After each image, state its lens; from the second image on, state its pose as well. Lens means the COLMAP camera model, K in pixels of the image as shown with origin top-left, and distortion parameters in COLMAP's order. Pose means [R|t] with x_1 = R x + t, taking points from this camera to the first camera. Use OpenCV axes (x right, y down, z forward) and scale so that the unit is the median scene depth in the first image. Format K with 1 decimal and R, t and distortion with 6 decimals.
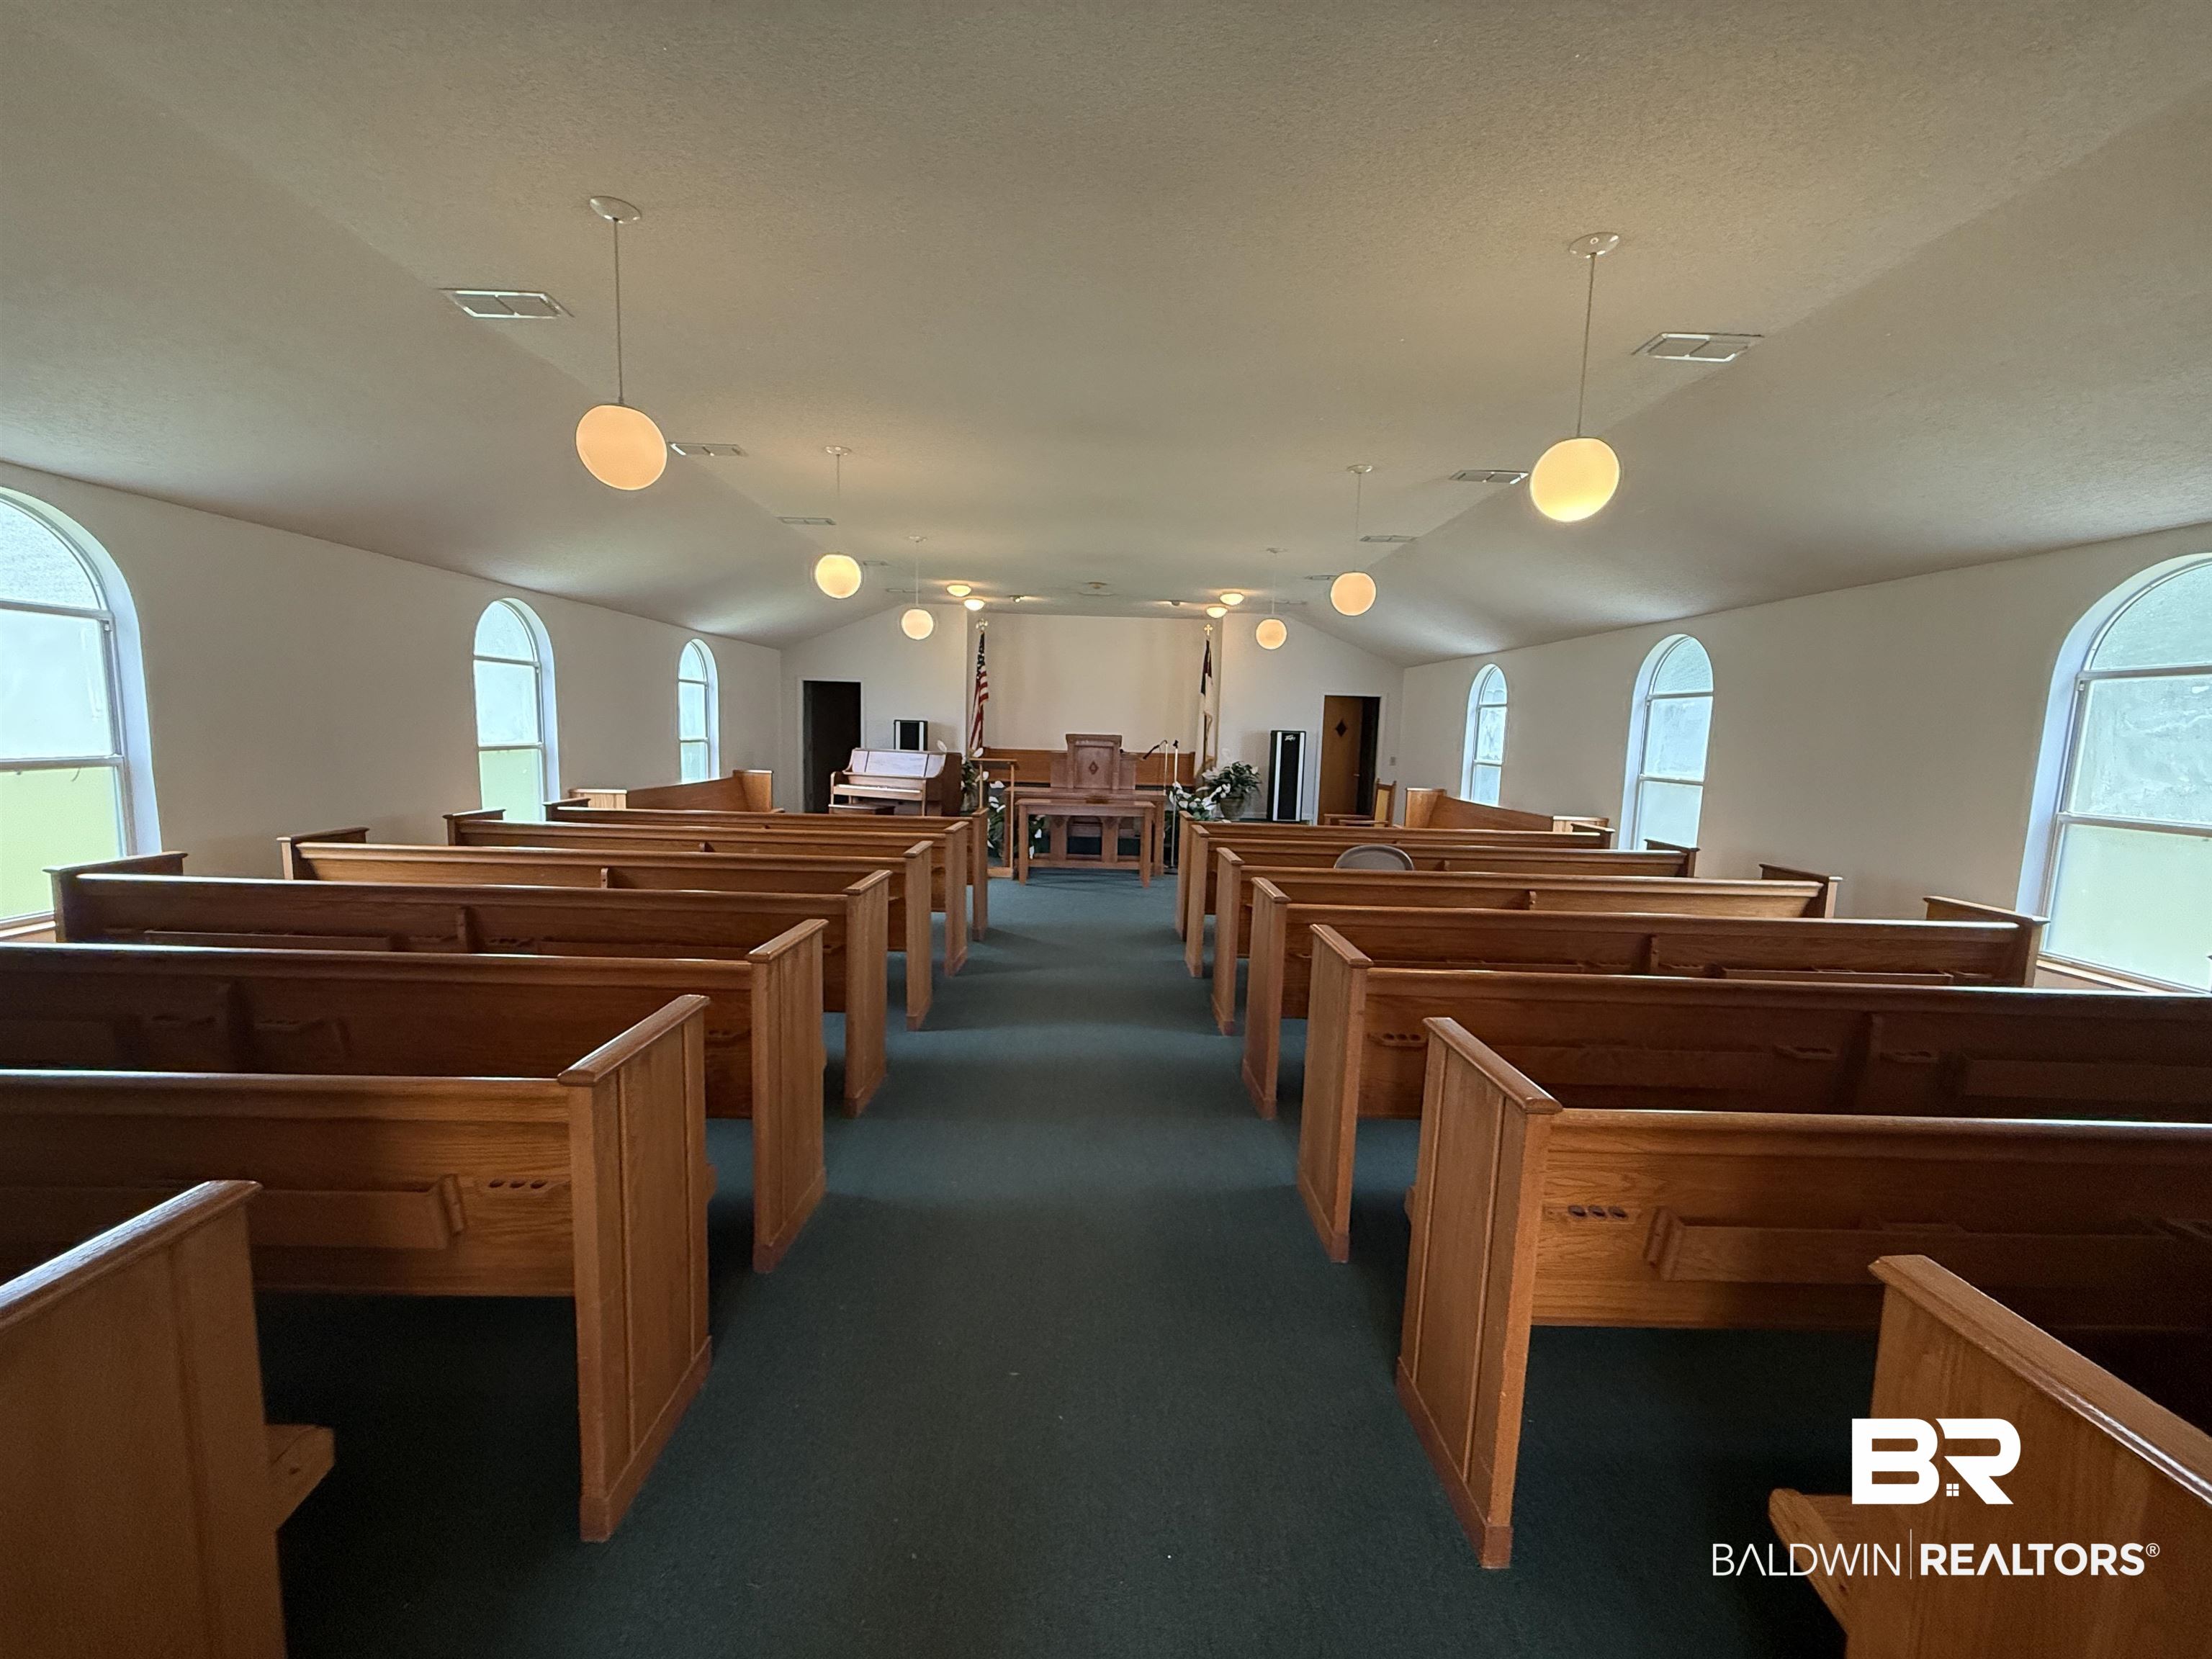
lens RADIAL K [[868.4, 0, 1106.0], [0, 868.4, 829.5], [0, 0, 1]] dist [0.016344, 0.000157]
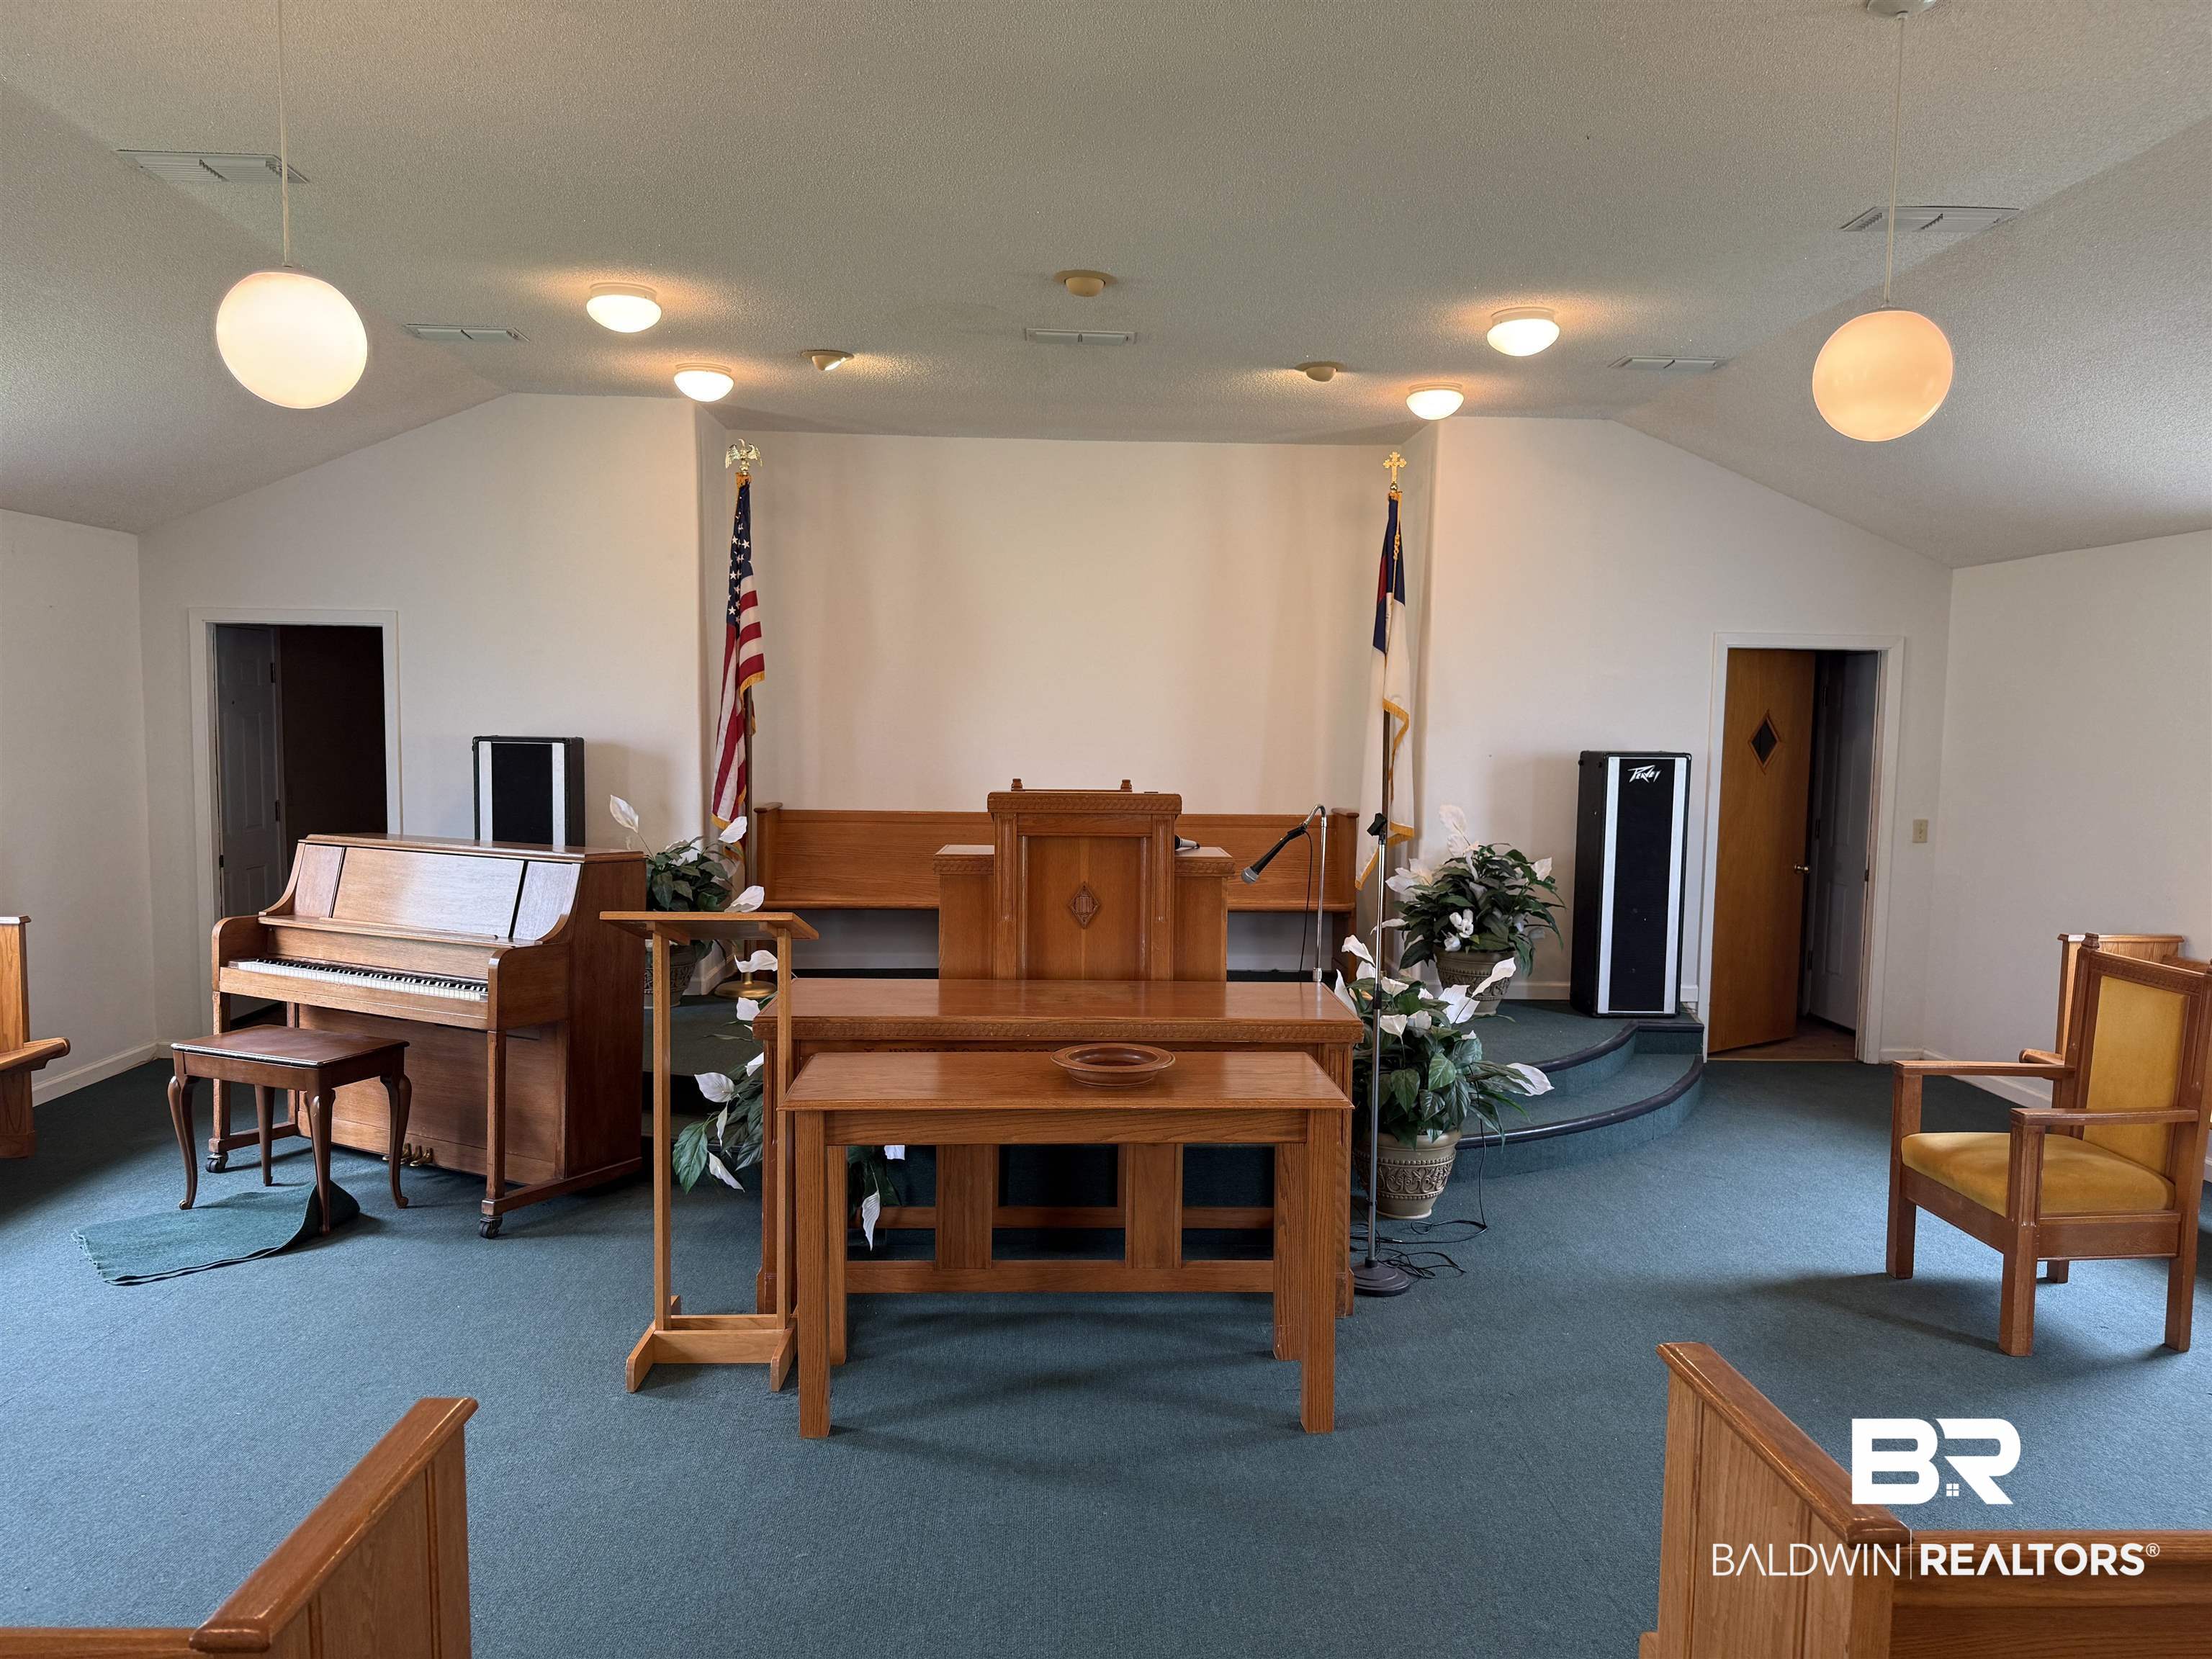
lens RADIAL K [[1535.1, 0, 1105.9], [0, 1535.1, 859.9], [0, 0, 1]] dist [0.002054, -0.001445]
pose [[0.999683, -0.015451, 0.019880, -0.013480], [0.015894, 0.999624, -0.022336, -0.060584], [-0.019527, 0.022644, 0.999553, 0.394458]]
